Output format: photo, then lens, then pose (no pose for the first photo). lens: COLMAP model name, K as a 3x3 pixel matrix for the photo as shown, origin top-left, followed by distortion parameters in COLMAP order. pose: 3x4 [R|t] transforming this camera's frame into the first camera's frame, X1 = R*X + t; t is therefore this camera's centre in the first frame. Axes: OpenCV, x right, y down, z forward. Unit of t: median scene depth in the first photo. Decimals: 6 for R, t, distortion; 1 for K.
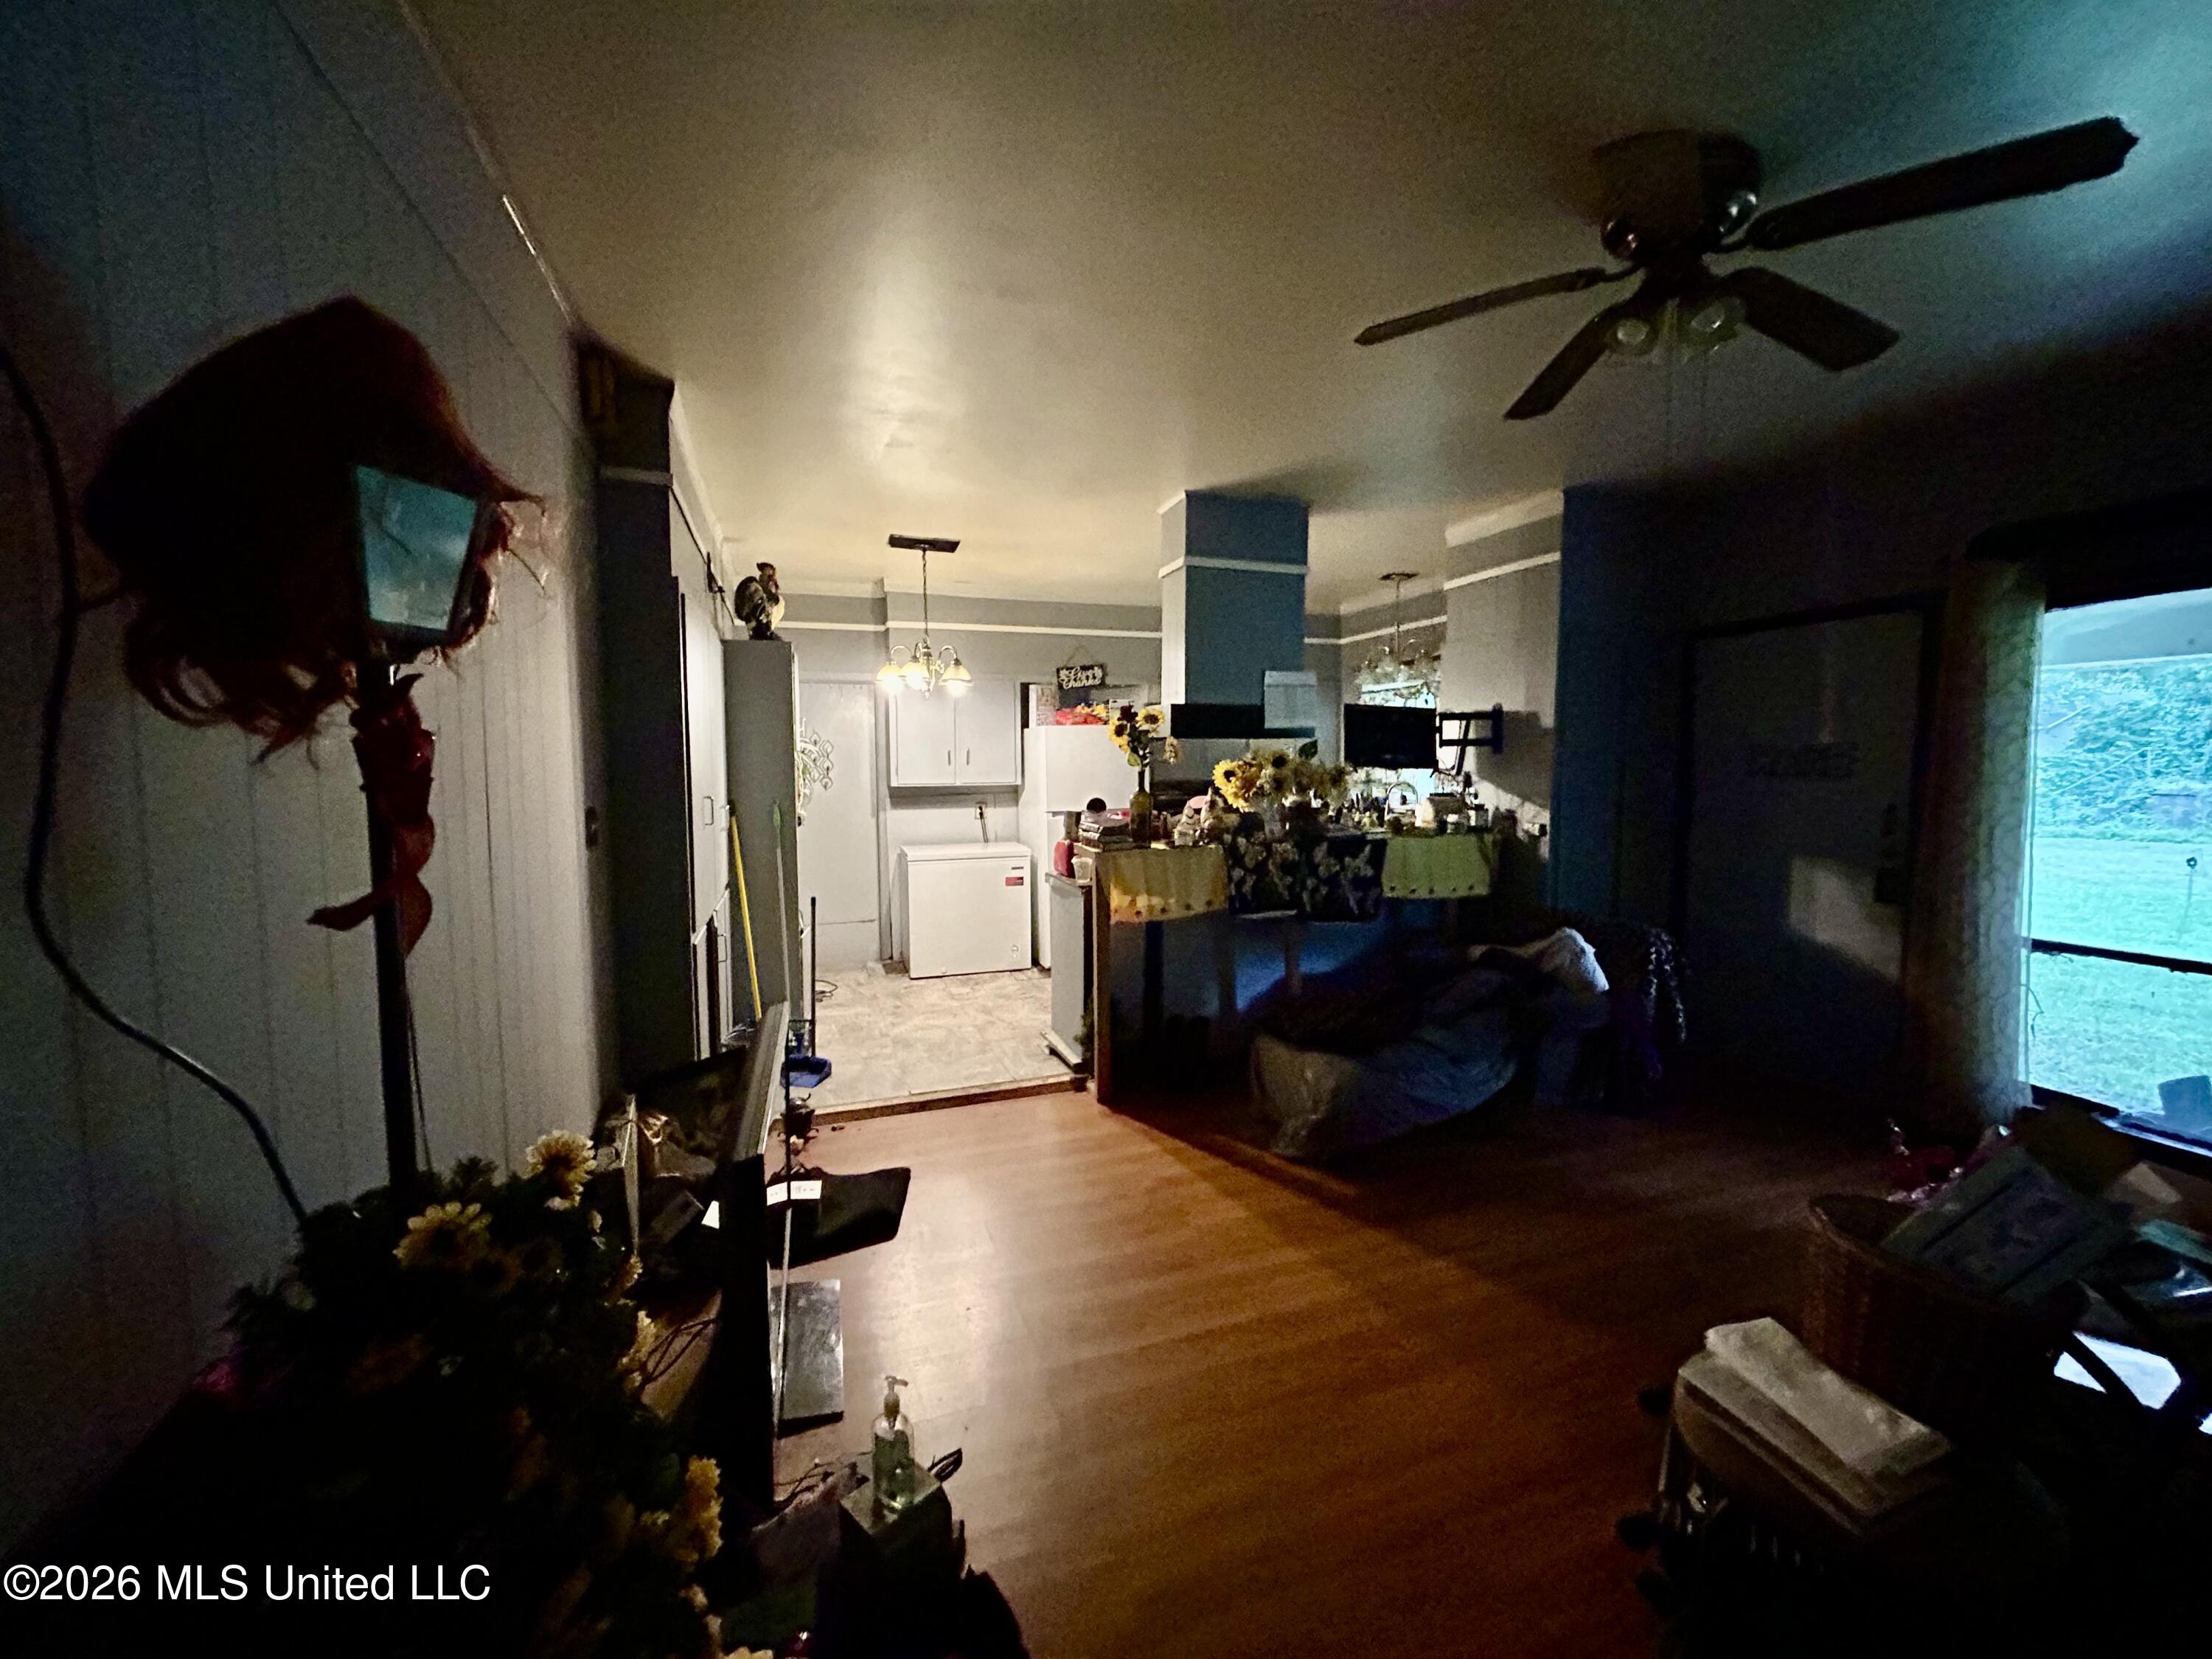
lens RADIAL K [[886.0, 0, 1106.0], [0, 886.0, 829.5], [0, 0, 1]] dist [-0.000152, 0.000110]
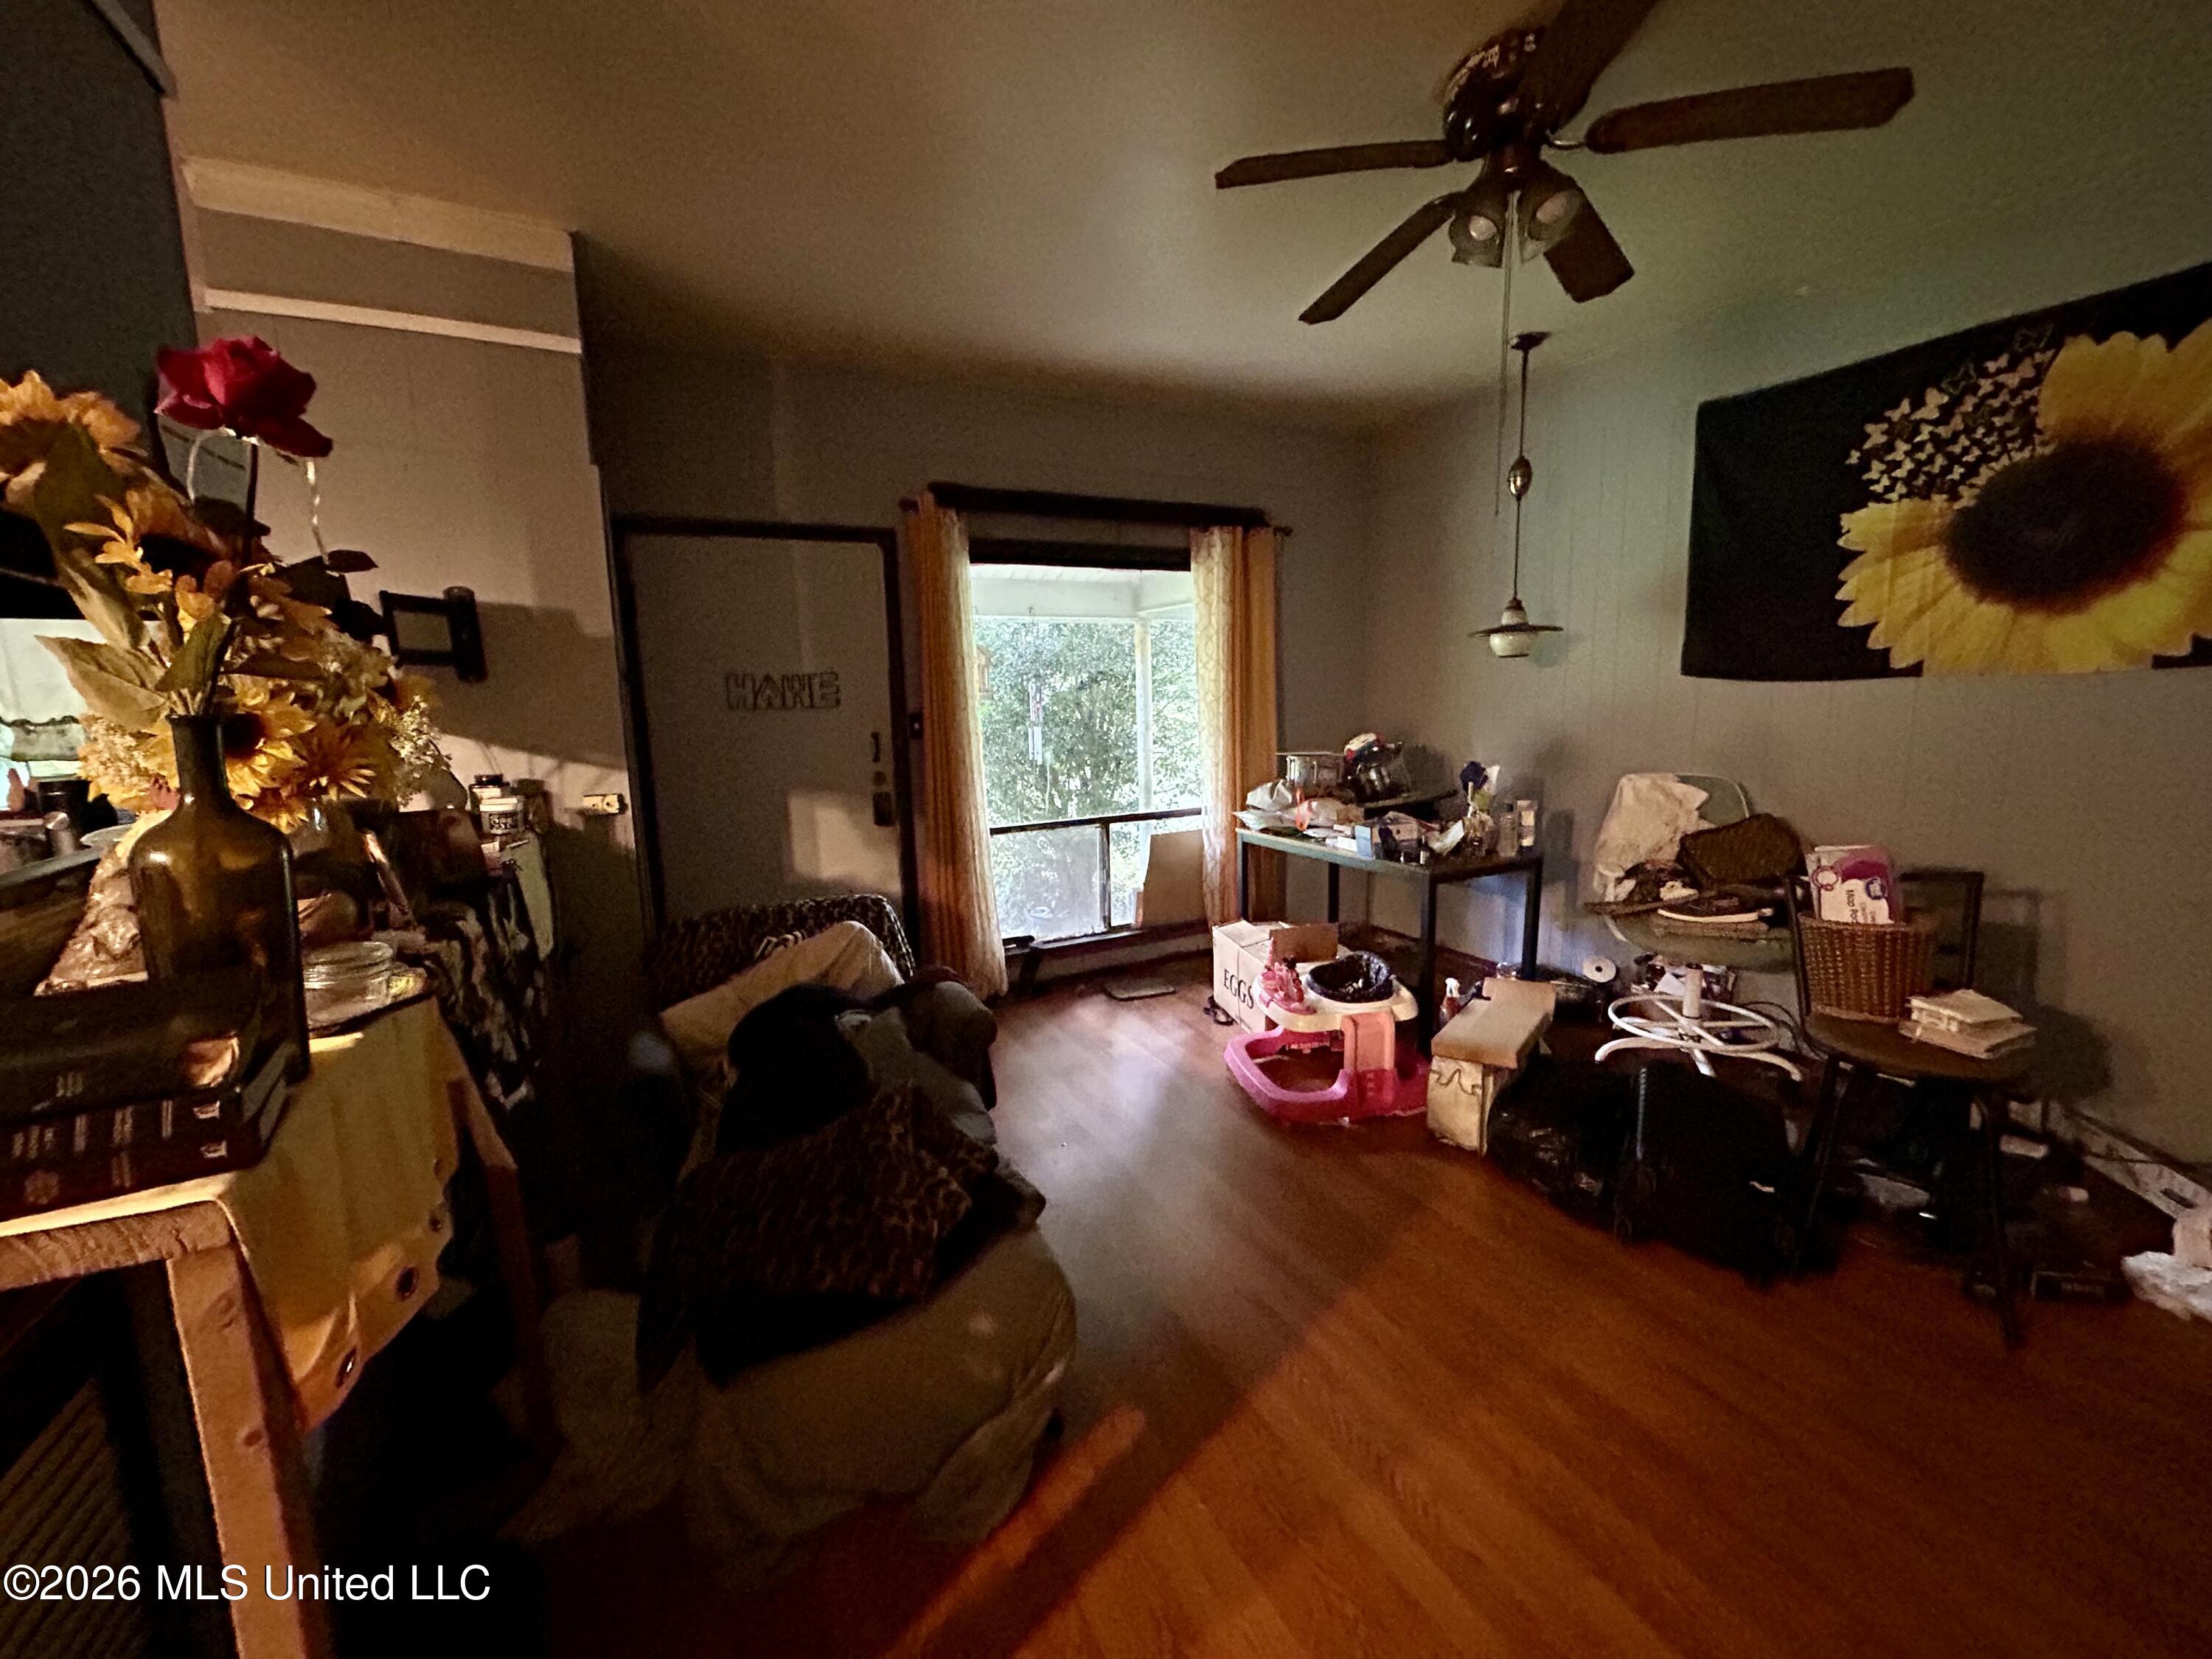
lens RADIAL K [[886.0, 0, 1106.0], [0, 886.0, 829.5], [0, 0, 1]] dist [-0.000152, 0.000110]
pose [[-0.120418, -0.151488, 0.981097, -0.165872], [0.096957, 0.981769, 0.163492, -0.050750], [-0.987977, 0.114812, -0.103535, 0.732046]]
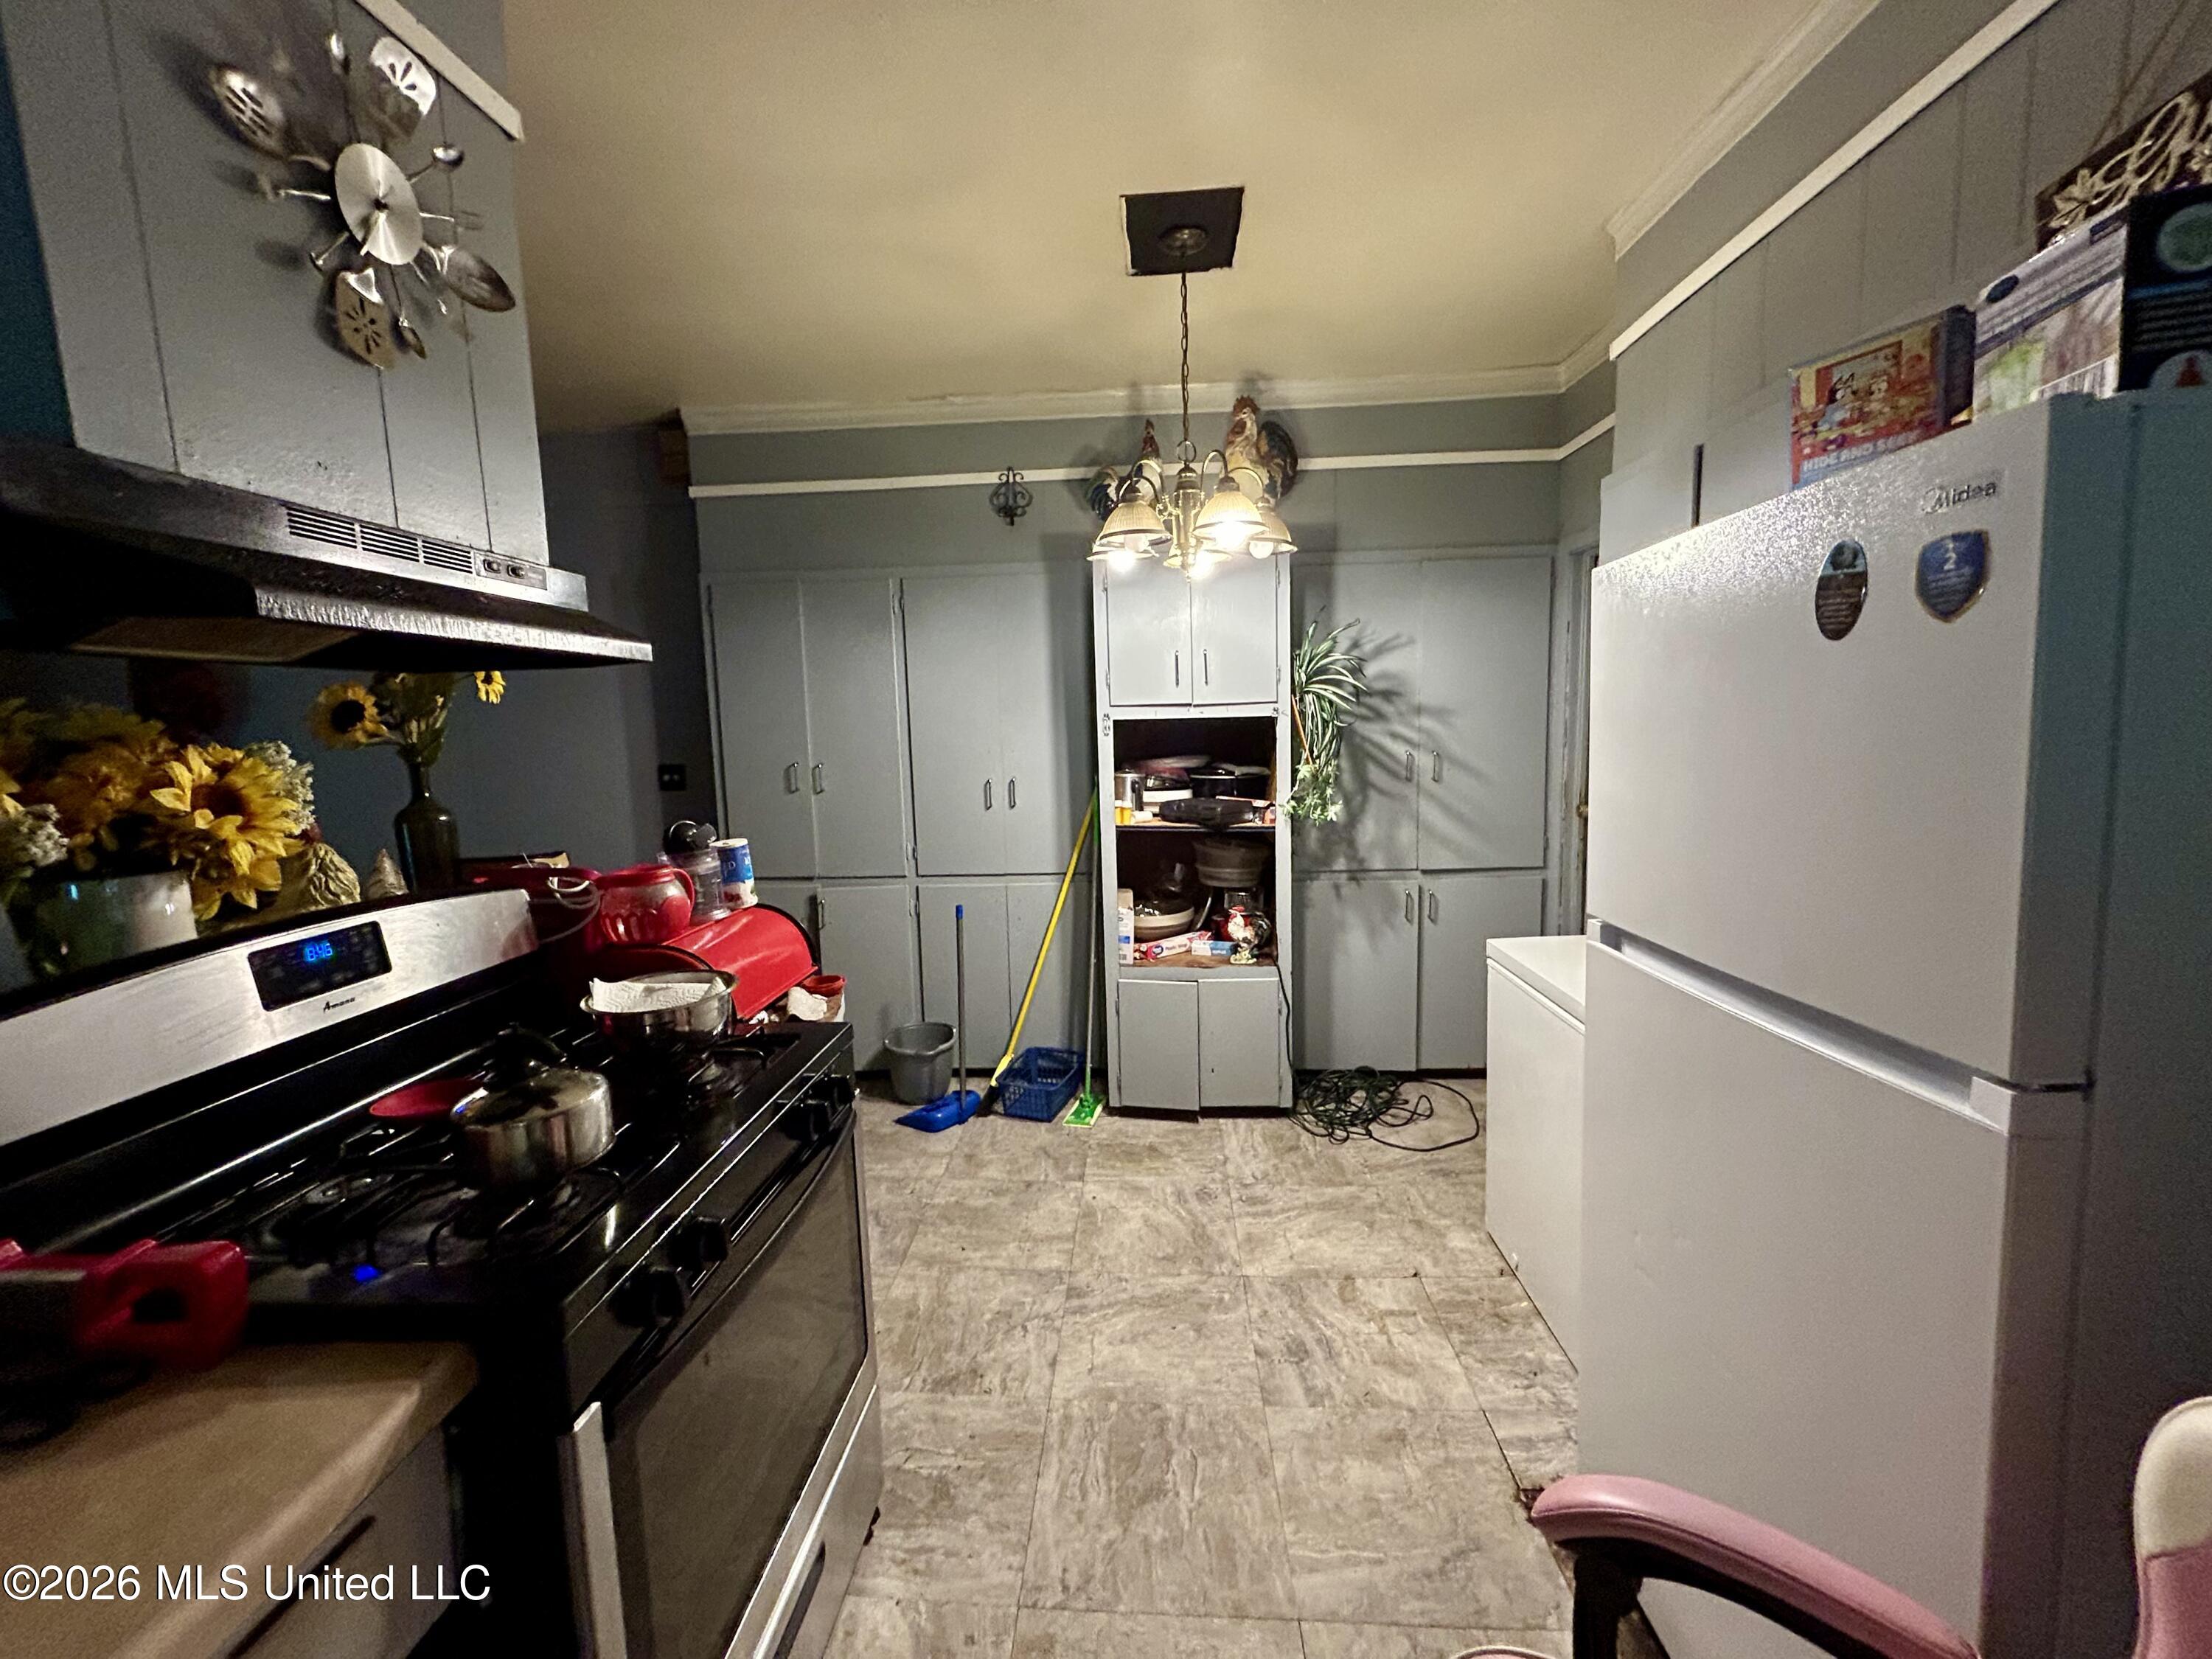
lens RADIAL K [[896.7, 0, 1105.7], [0, 896.7, 826.8], [0, 0, 1]] dist [-0.000641, 0.000494]
pose [[-0.381294, 0.123786, -0.916129, 0.316311], [-0.047757, 0.987034, 0.153242, -0.114415], [0.923219, 0.102182, -0.370439, 1.402974]]
